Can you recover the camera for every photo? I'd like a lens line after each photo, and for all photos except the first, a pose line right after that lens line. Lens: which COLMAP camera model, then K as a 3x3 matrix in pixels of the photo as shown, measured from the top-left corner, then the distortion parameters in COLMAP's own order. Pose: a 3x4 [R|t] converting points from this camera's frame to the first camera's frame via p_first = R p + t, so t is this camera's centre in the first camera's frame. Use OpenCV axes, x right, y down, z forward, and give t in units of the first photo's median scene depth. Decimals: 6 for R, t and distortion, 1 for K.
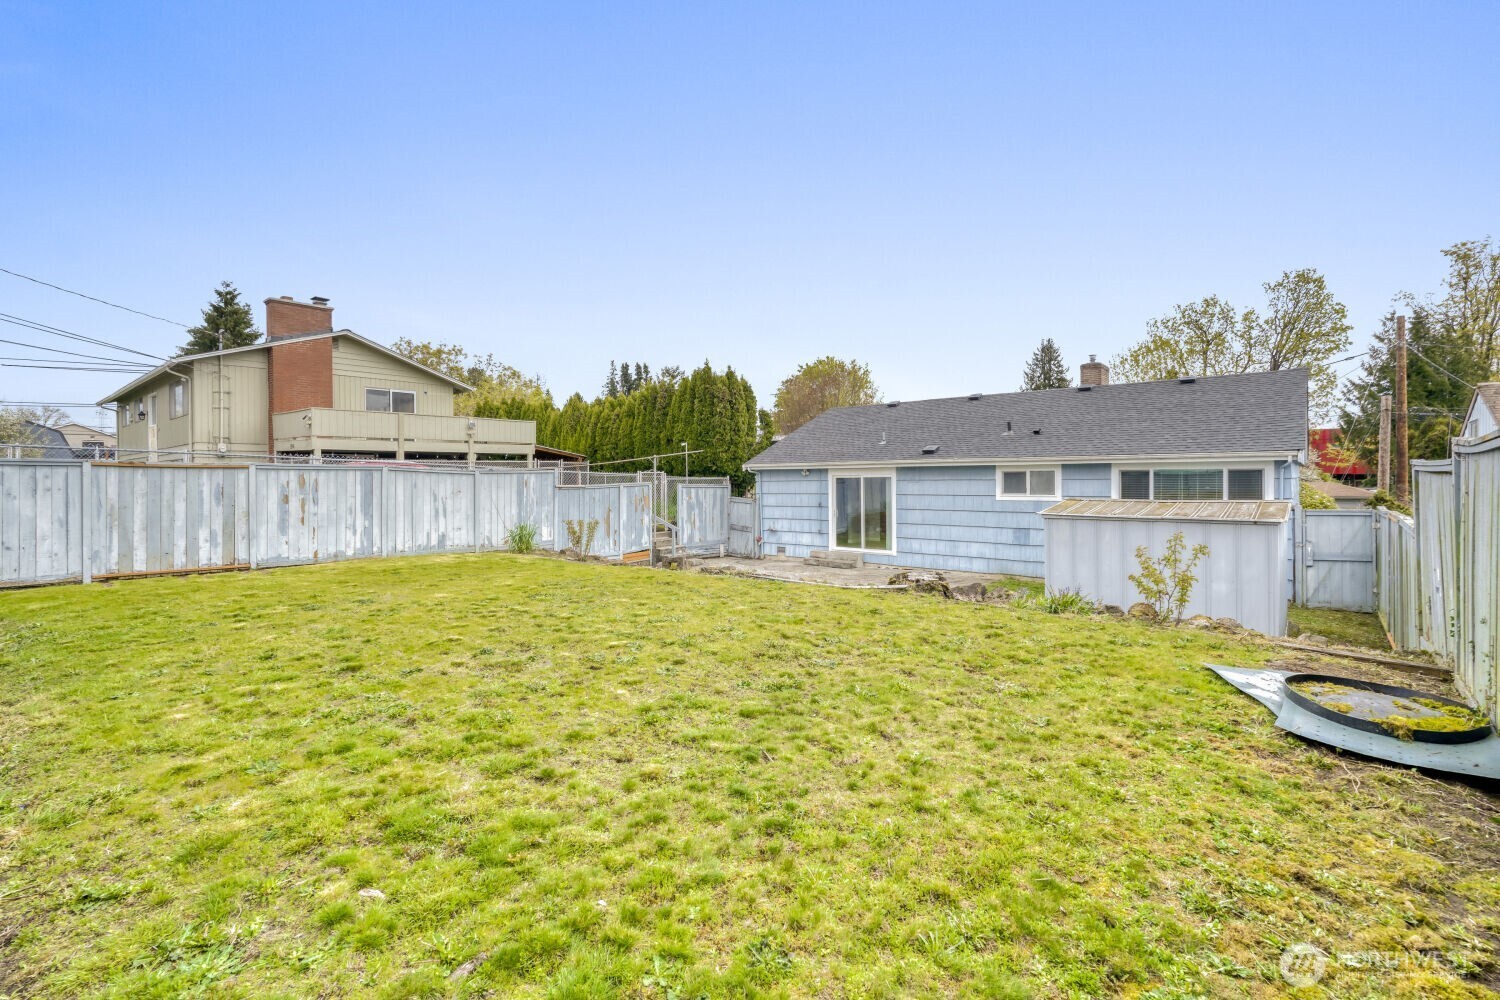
lens RADIAL K [[665.0, 0, 743.3], [0, 665.0, 485.3], [0, 0, 1]] dist [-0.015923, 0.006430]
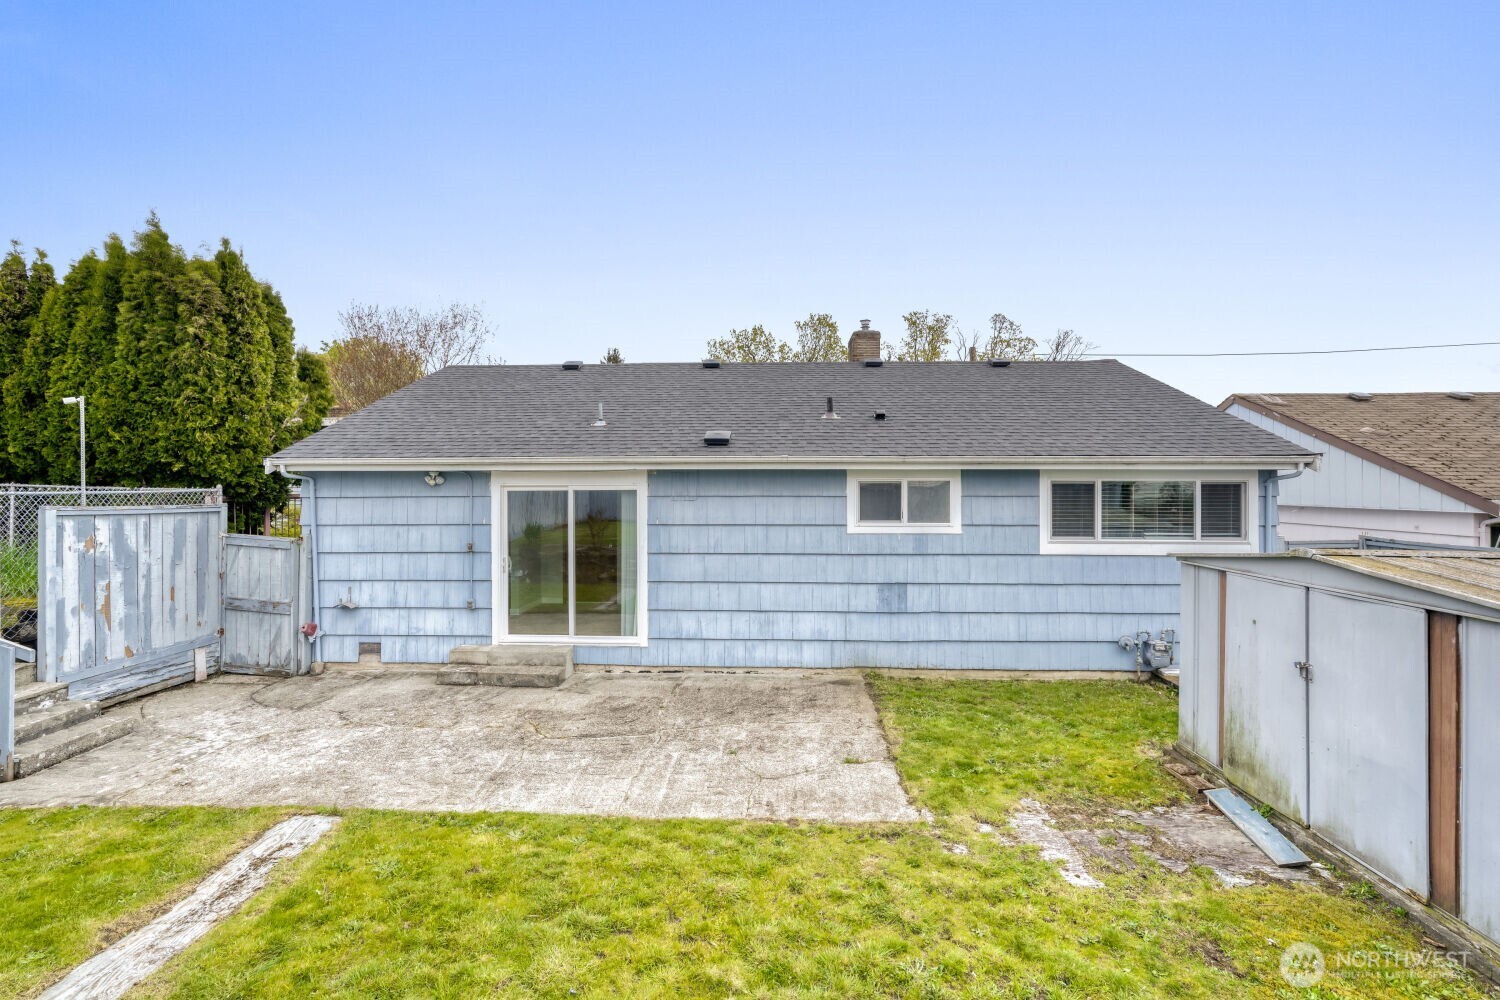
lens RADIAL K [[665.0, 0, 744.8], [0, 665.0, 487.0], [0, 0, 1]] dist [-0.015923, 0.006430]
pose [[0.787966, 0.004116, 0.615705, -0.019838], [0.002009, 0.999955, -0.009257, -0.008946], [-0.615715, 0.008531, 0.787923, 0.495397]]
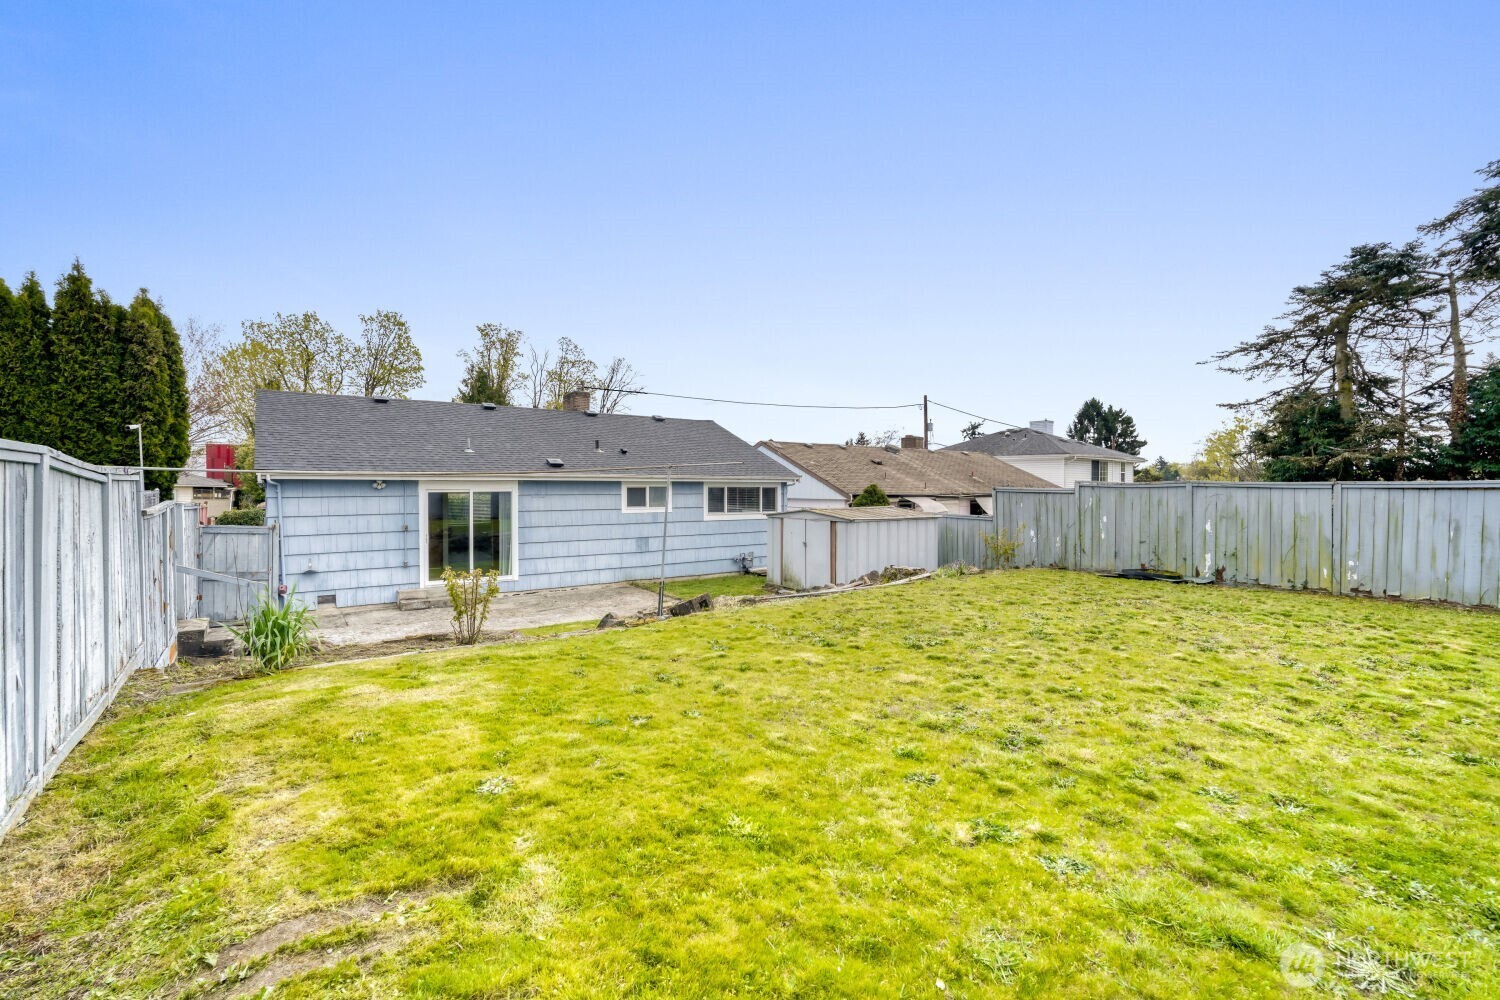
lens RADIAL K [[665.0, 0, 740.6], [0, 665.0, 500.6], [0, 0, 1]] dist [-0.015923, 0.006430]
pose [[0.241288, -0.012448, 0.970374, -0.497651], [0.008325, 0.999907, 0.010757, -0.006681], [-0.970418, 0.005483, 0.241370, 0.441529]]
